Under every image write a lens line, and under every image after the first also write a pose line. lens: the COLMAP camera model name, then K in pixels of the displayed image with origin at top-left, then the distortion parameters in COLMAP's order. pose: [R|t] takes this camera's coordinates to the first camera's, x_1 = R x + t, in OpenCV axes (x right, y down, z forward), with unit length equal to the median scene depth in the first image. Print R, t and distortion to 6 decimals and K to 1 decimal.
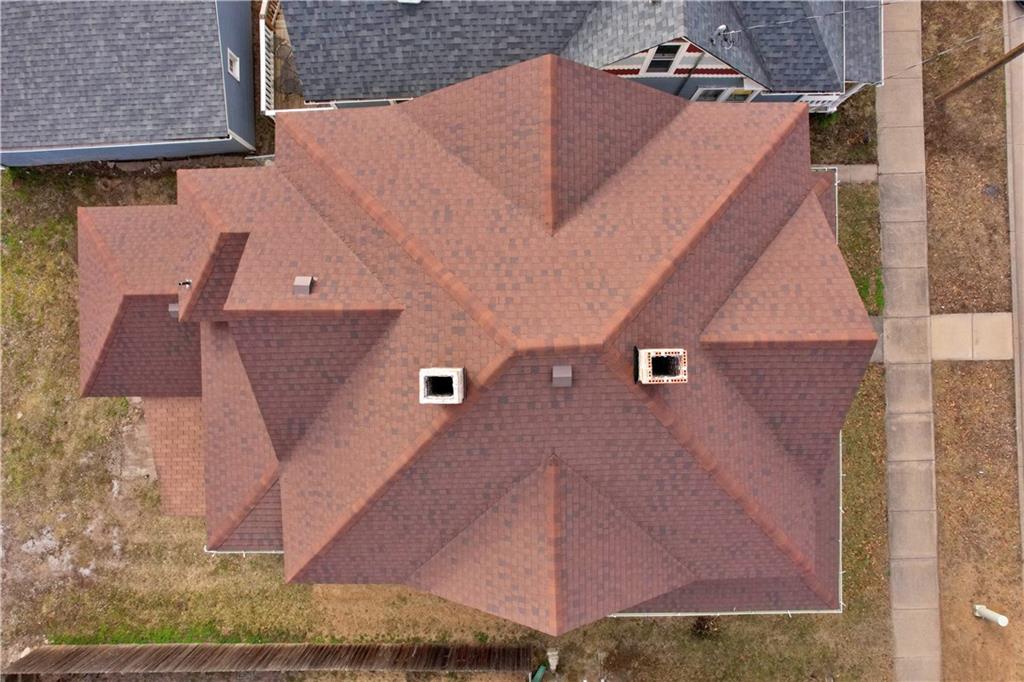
lens RADIAL K [[653.1, 0, 509.8], [0, 653.1, 344.4], [0, 0, 1]] dist [-0.076076, 0.065082]
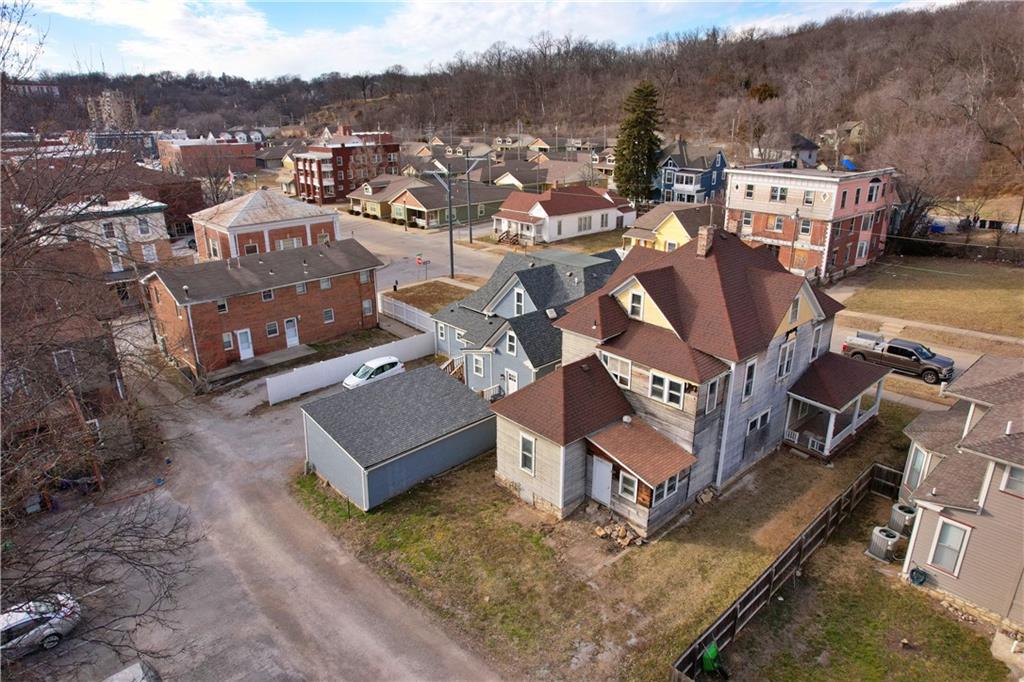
lens RADIAL K [[653.1, 0, 510.5], [0, 653.1, 346.0], [0, 0, 1]] dist [-0.076076, 0.065082]
pose [[0.751469, -0.223291, 0.620834, -1.553508], [0.659758, 0.249133, -0.708980, 0.970536], [0.003638, 0.942377, 0.334534, 0.218200]]
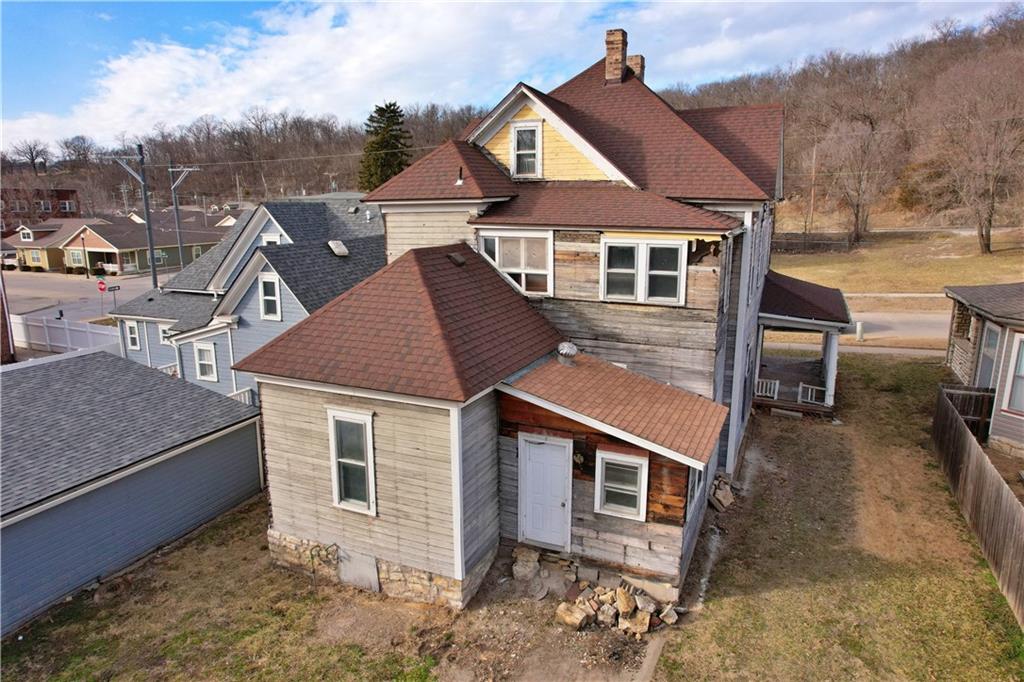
lens RADIAL K [[653.1, 0, 511.1], [0, 653.1, 346.2], [0, 0, 1]] dist [-0.076076, 0.065082]
pose [[0.426278, -0.186362, 0.885187, -1.068126], [0.904563, 0.079873, -0.418792, 0.333030], [0.007344, 0.979229, 0.202624, 0.760057]]
